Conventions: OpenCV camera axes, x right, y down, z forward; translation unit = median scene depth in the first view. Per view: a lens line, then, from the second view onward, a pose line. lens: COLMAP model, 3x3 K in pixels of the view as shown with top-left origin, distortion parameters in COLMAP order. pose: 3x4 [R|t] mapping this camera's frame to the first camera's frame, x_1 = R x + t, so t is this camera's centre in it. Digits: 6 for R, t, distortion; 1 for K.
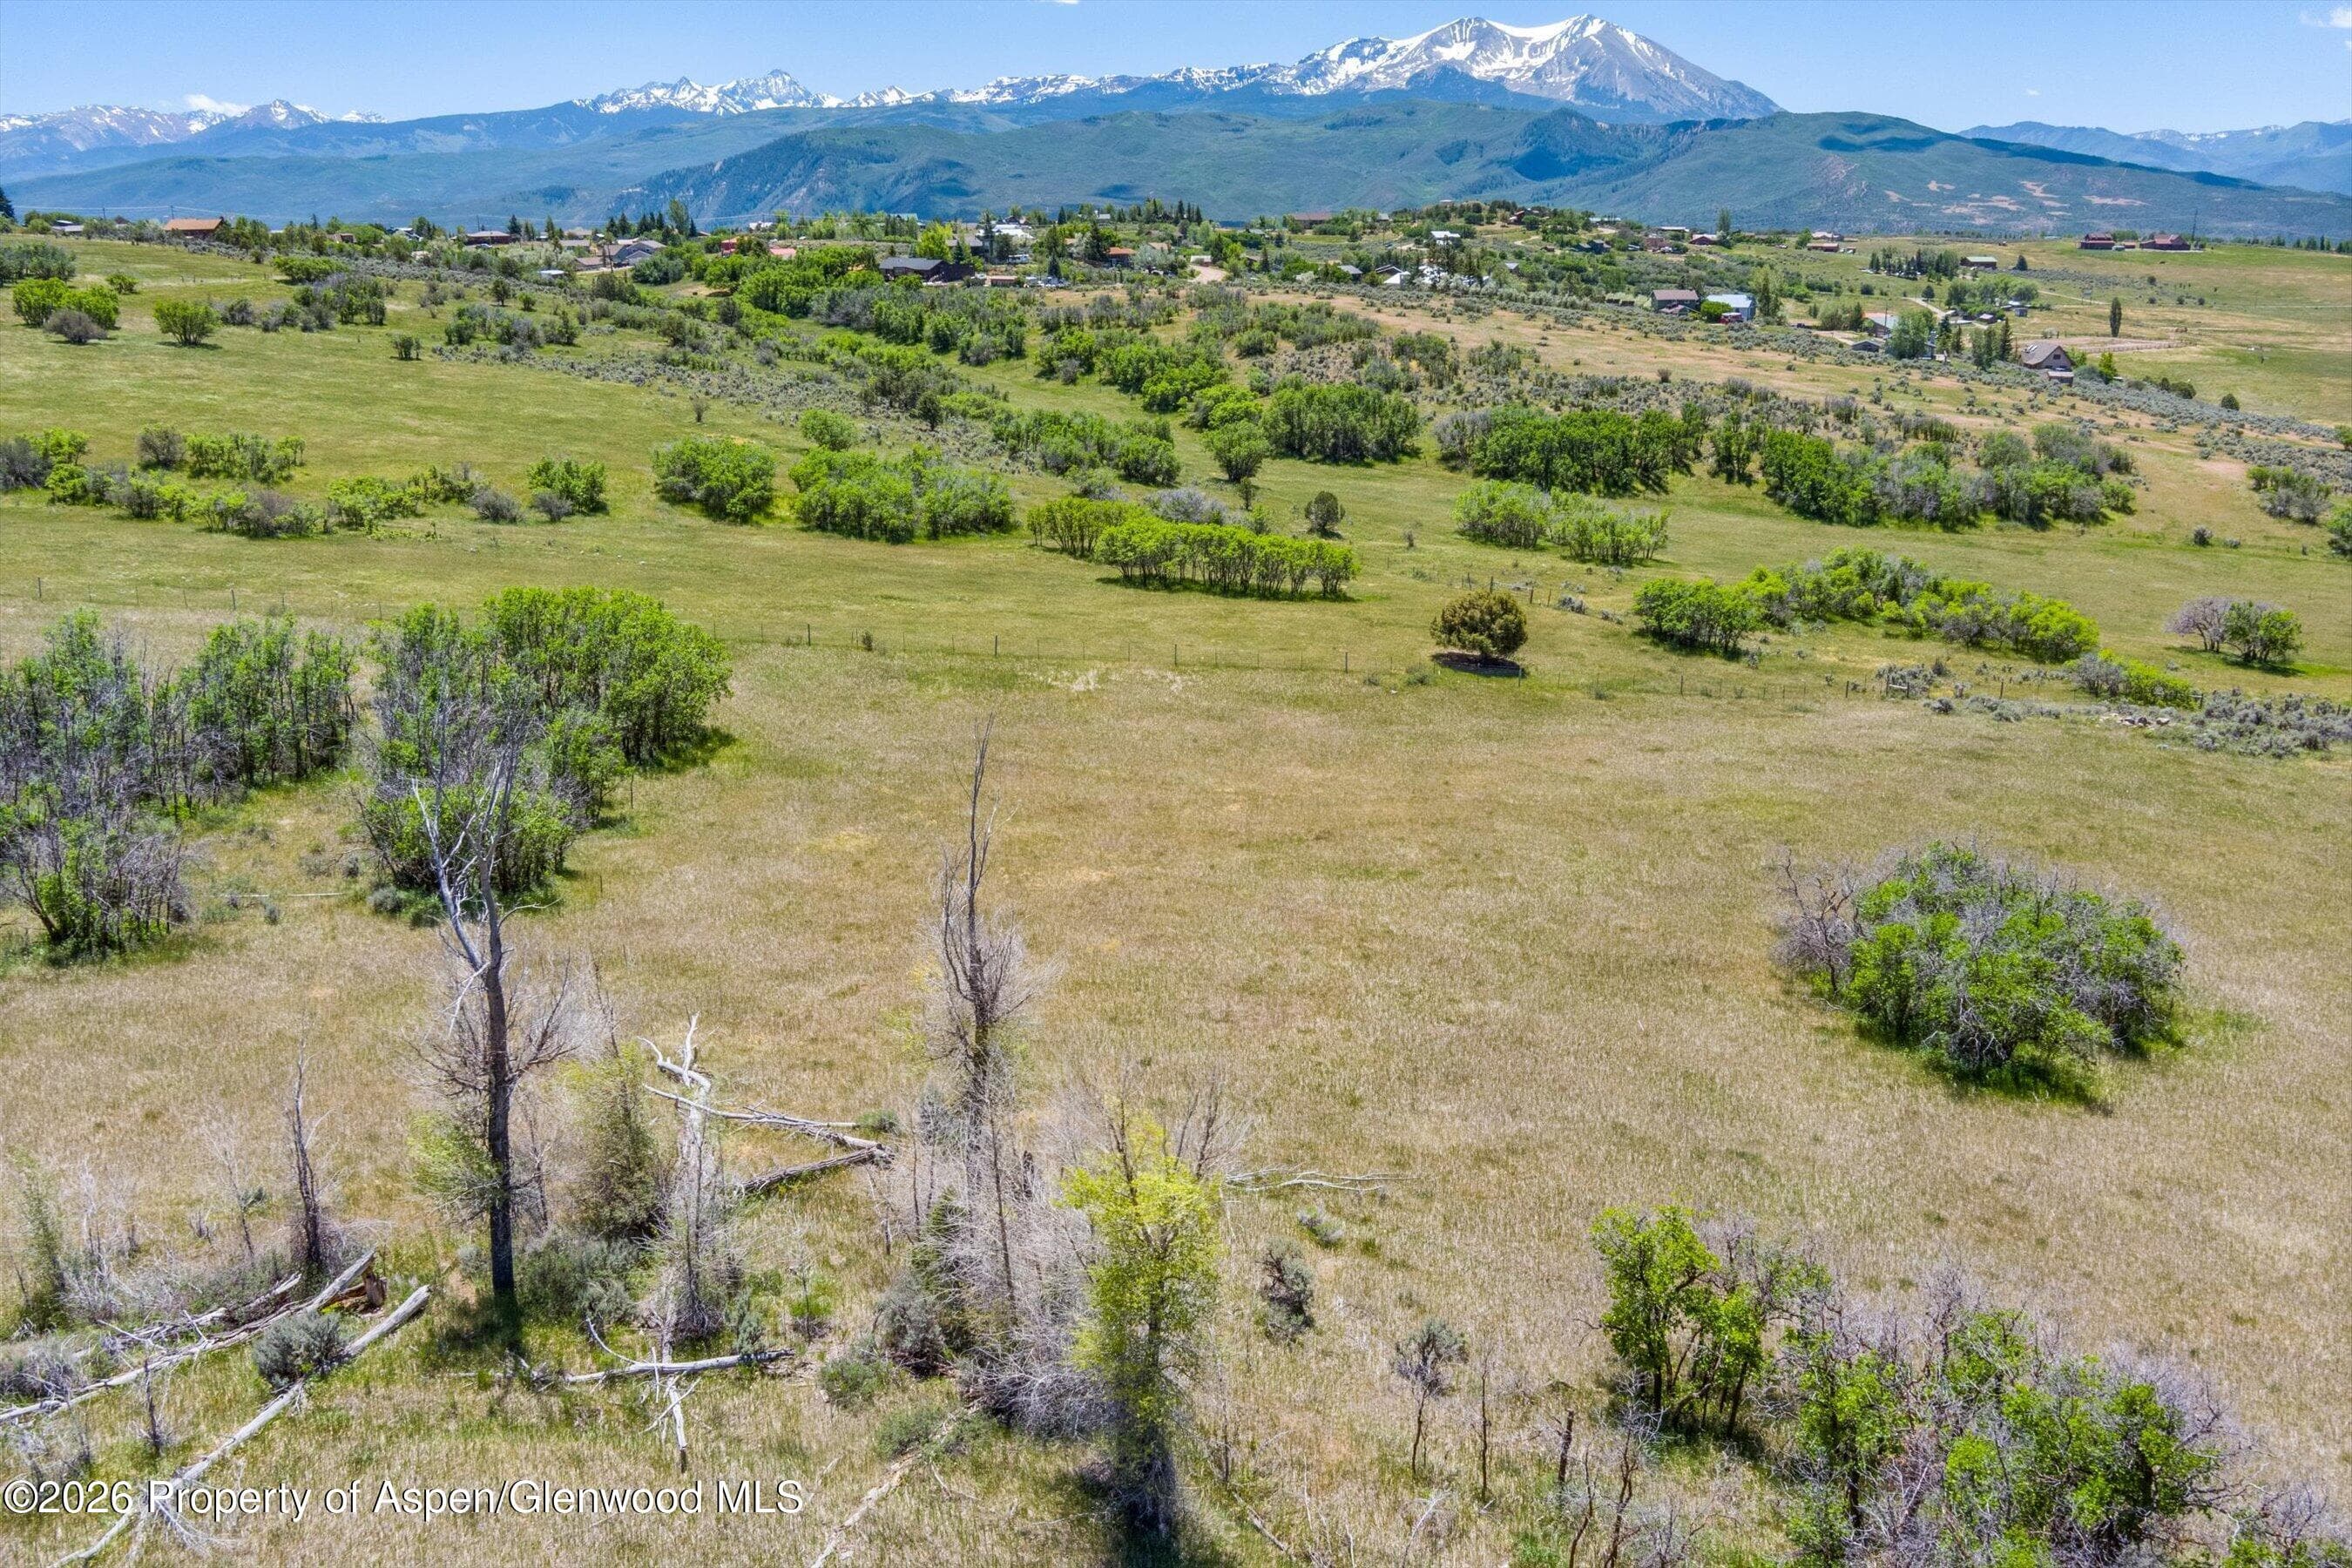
lens RADIAL K [[1906.2, 0, 1176.0], [0, 1906.2, 784.0], [0, 0, 1]] dist [-0.061018, -0.008437]
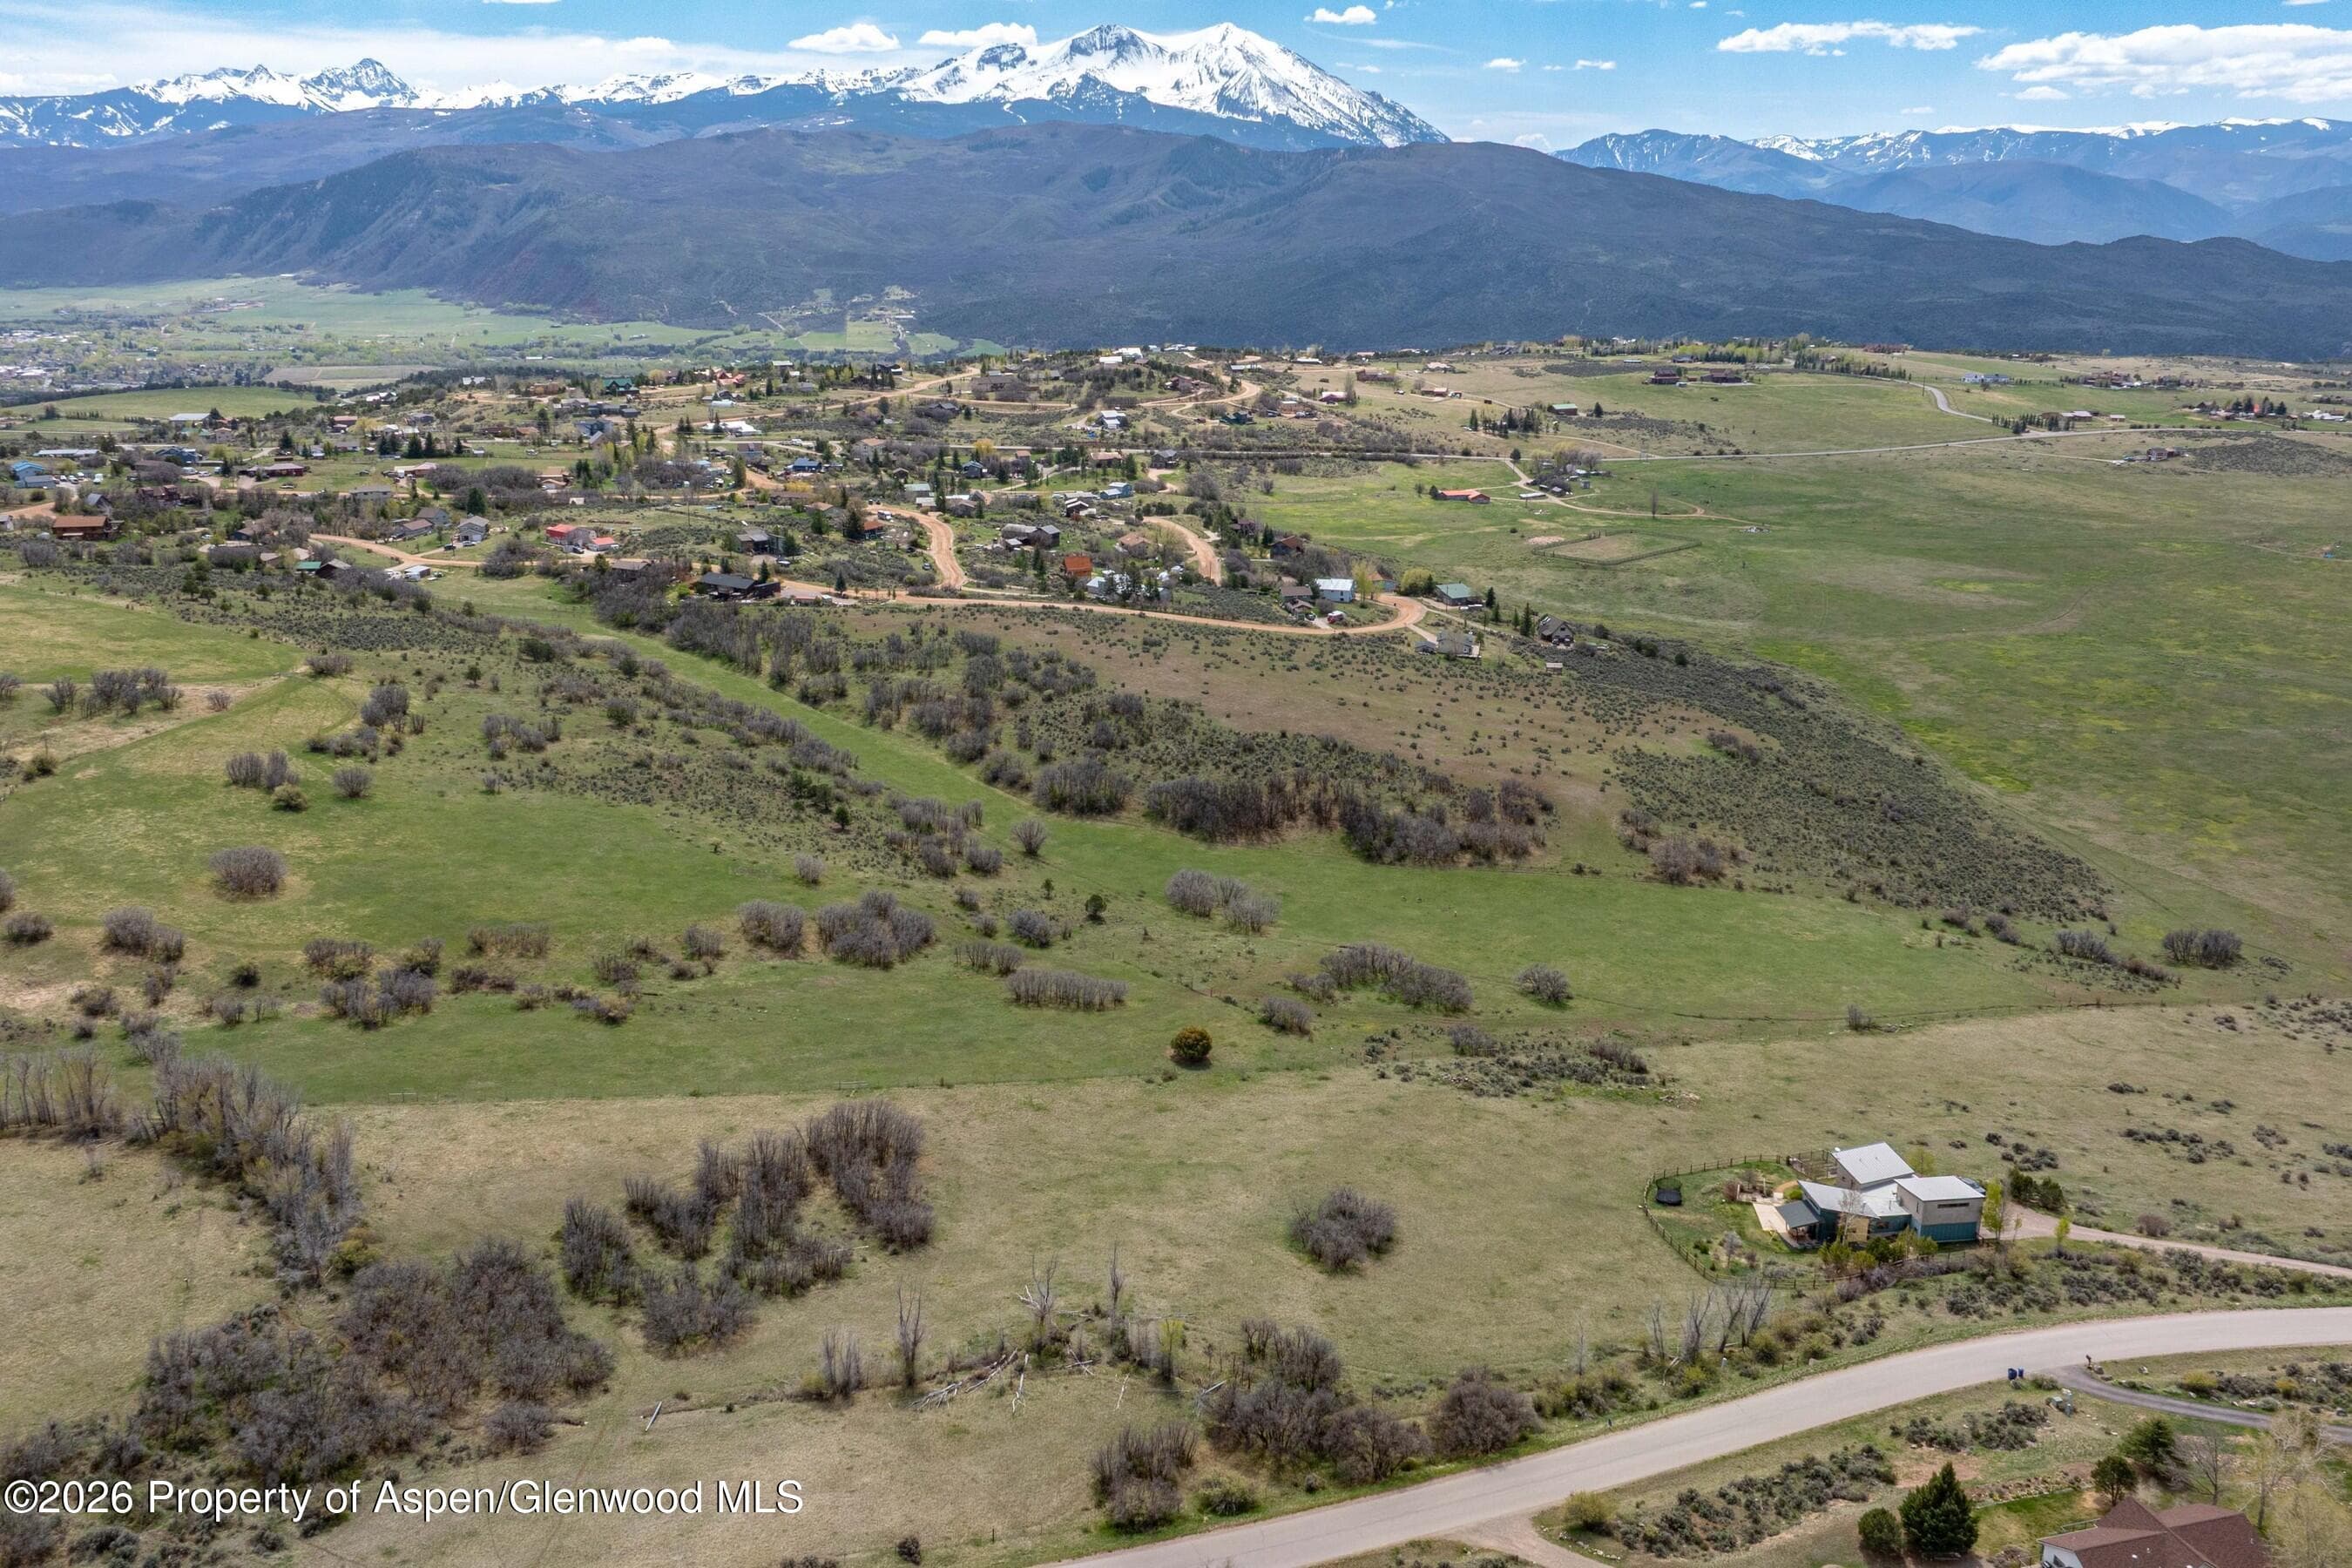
lens RADIAL K [[1952.1, 0, 1176.0], [0, 1952.1, 784.0], [0, 0, 1]] dist [0.009112, 0.001021]
pose [[0.984224, -0.040495, 0.172231, -0.093051], [0.042037, 0.999102, -0.005315, -0.139718], [-0.171861, 0.012472, 0.985042, -0.489422]]
